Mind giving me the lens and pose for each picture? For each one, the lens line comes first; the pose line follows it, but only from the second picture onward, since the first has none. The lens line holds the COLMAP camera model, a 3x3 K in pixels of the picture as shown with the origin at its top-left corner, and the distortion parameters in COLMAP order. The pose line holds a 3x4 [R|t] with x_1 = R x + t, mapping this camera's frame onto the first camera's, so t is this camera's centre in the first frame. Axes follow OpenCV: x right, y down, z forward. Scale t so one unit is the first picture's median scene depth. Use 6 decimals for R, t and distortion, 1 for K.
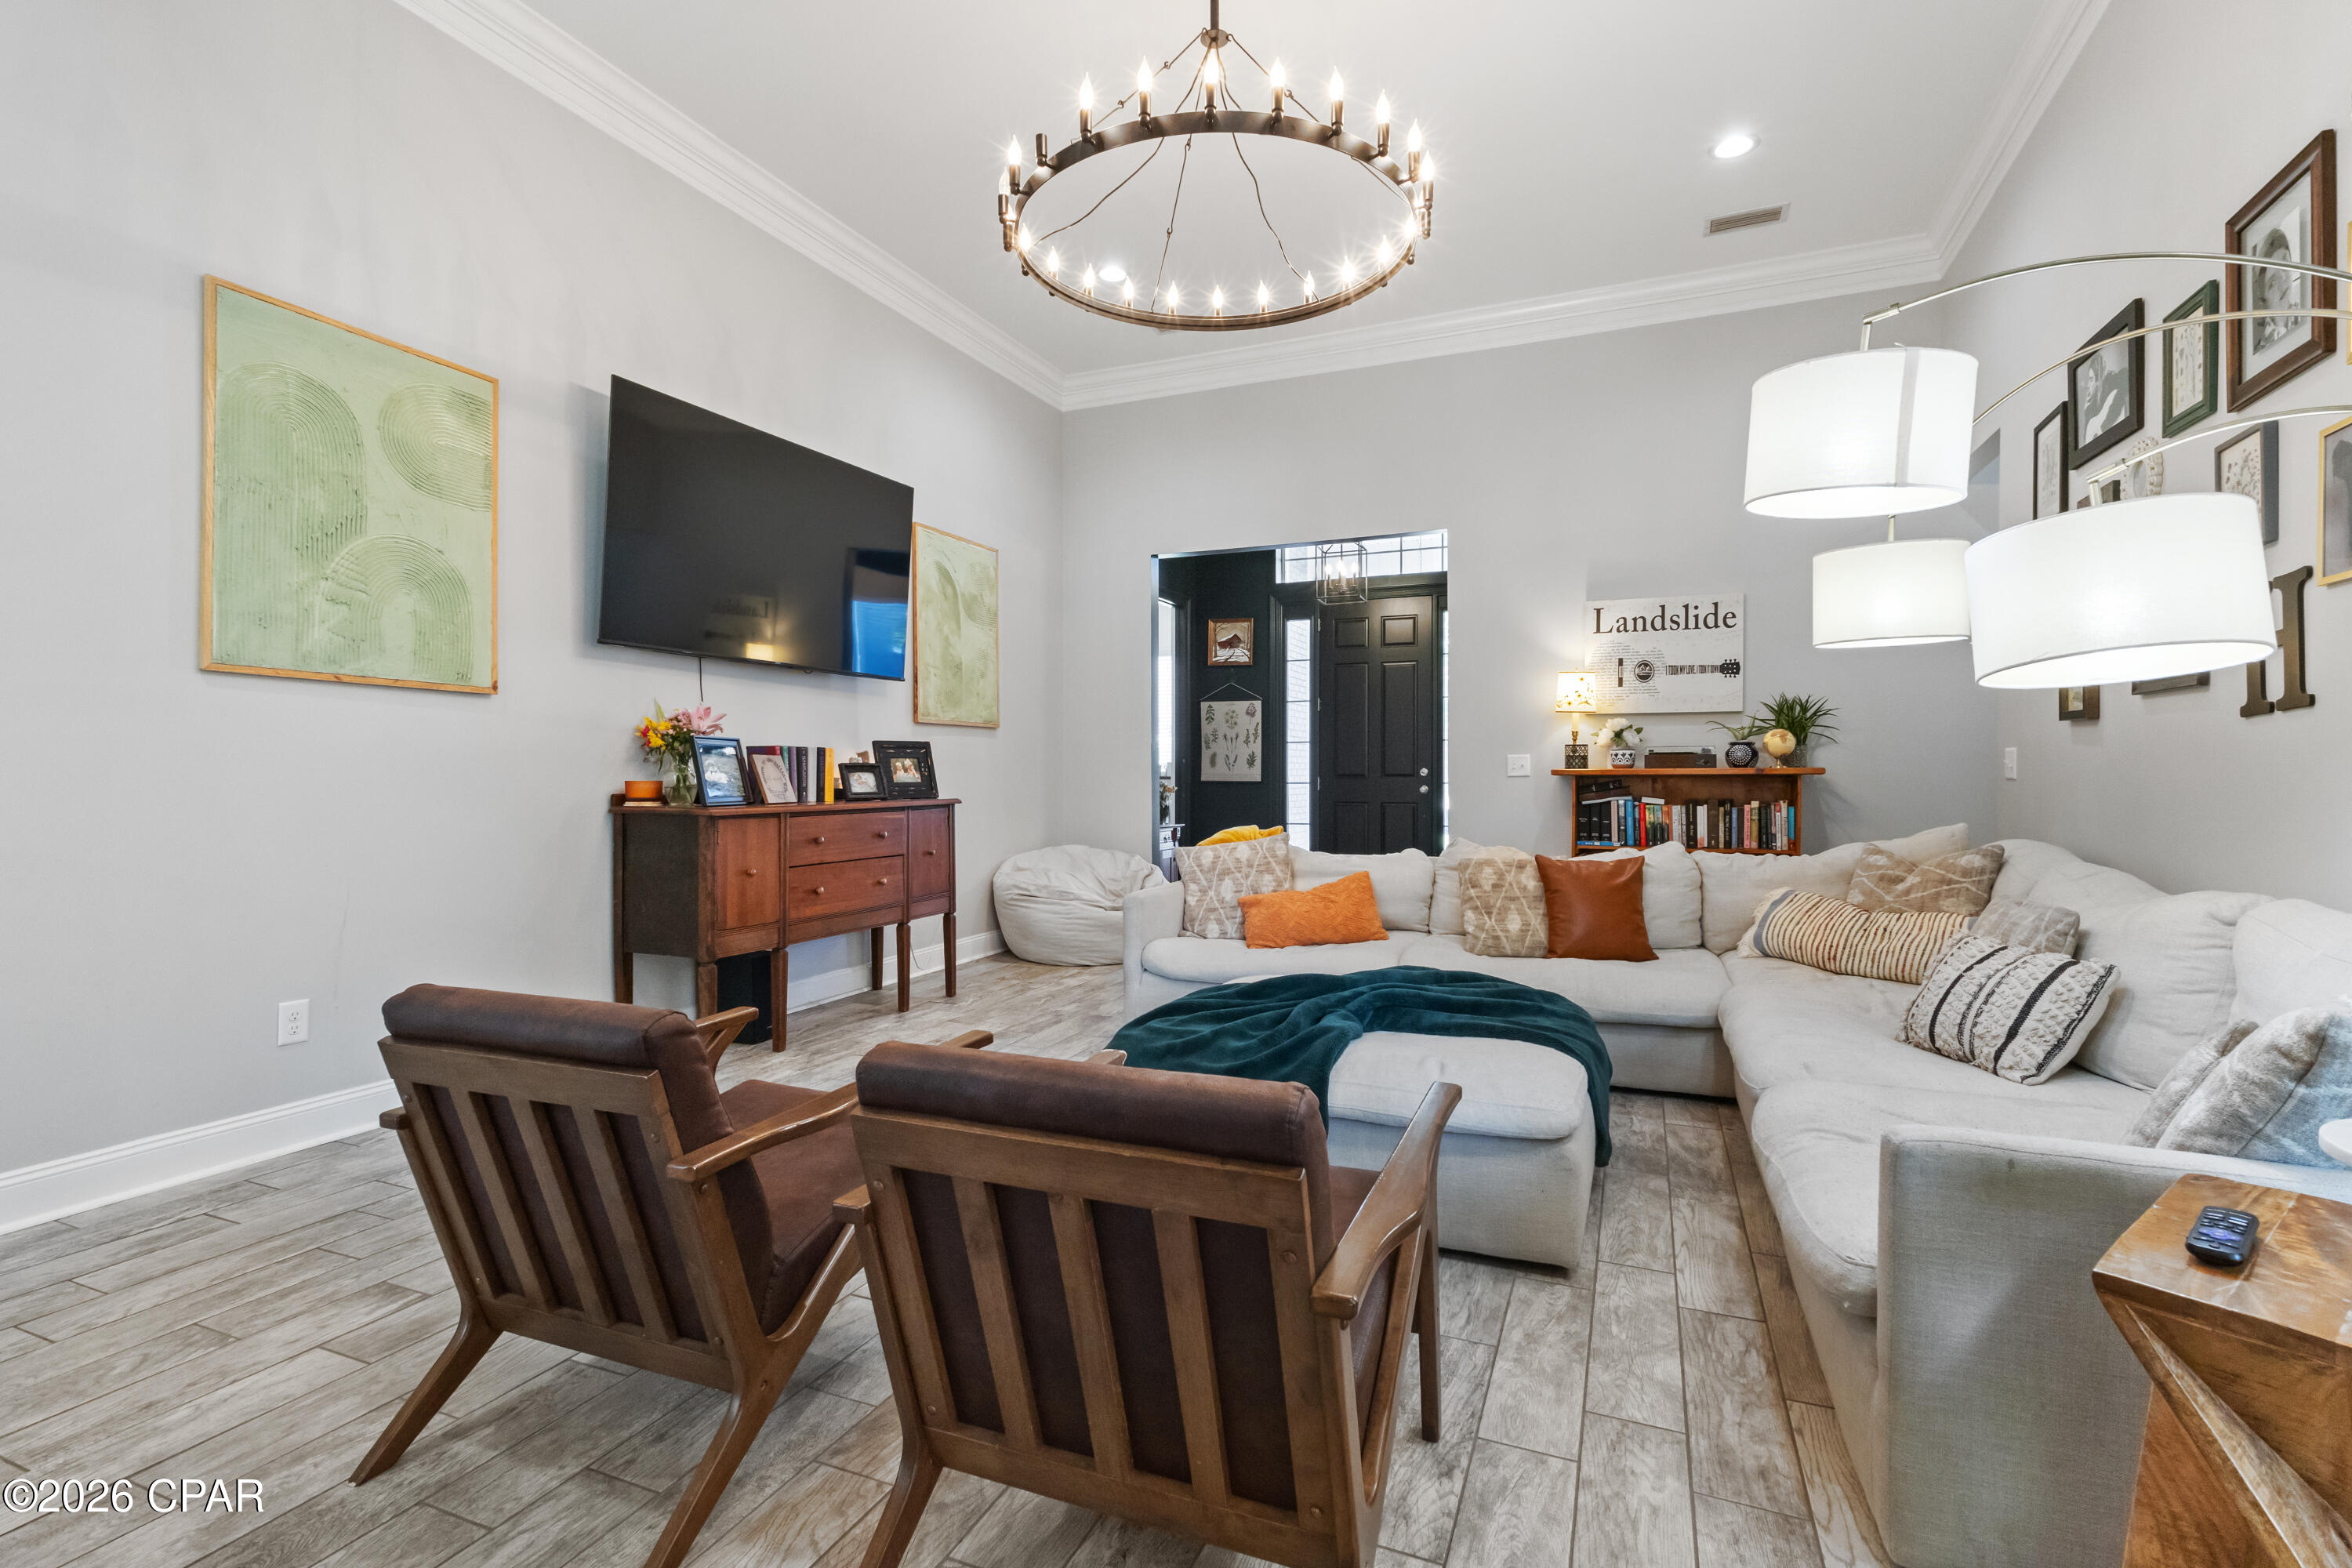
lens RADIAL K [[1072.3, 0, 1177.9], [0, 1072.3, 763.8], [0, 0, 1]] dist [0.001527, 0.000196]
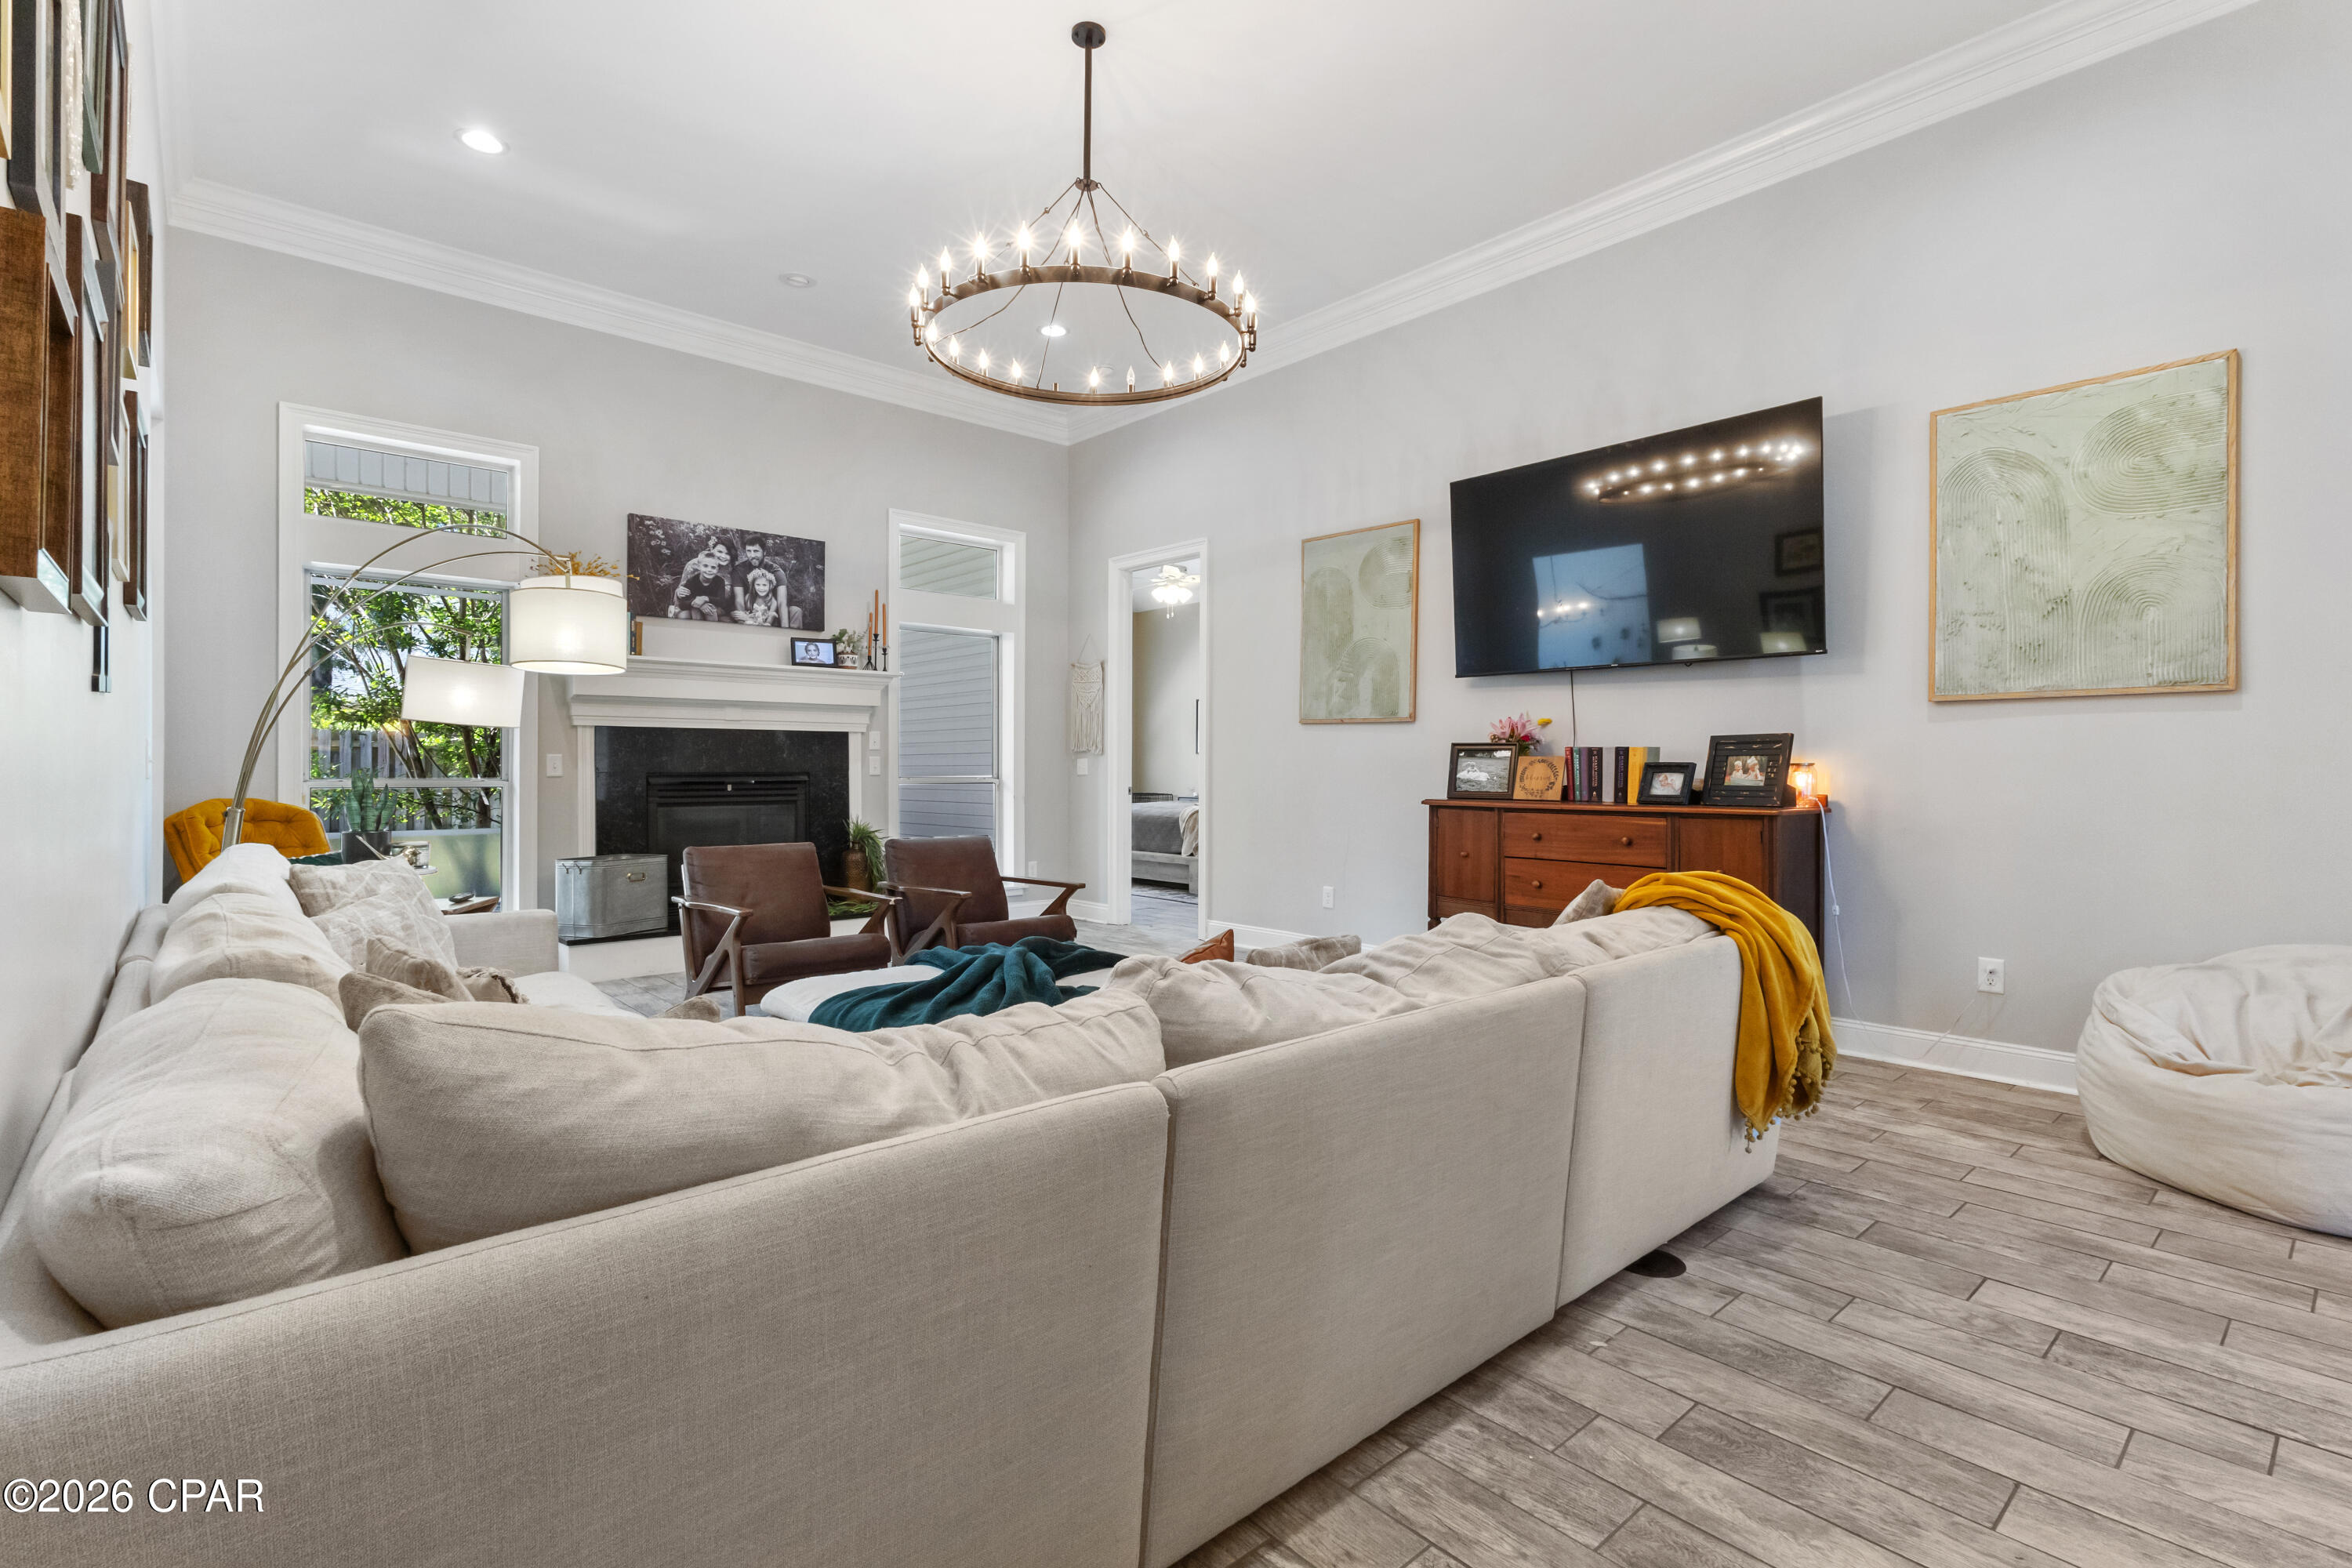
lens RADIAL K [[1072.3, 0, 1177.9], [0, 1072.3, 763.8], [0, 0, 1]] dist [0.001527, 0.000196]
pose [[-0.435227, -0.003347, -0.900314, 1.067164], [0.002412, 0.999985, -0.004884, 0.006170], [0.900317, -0.004298, -0.435213, 1.572778]]
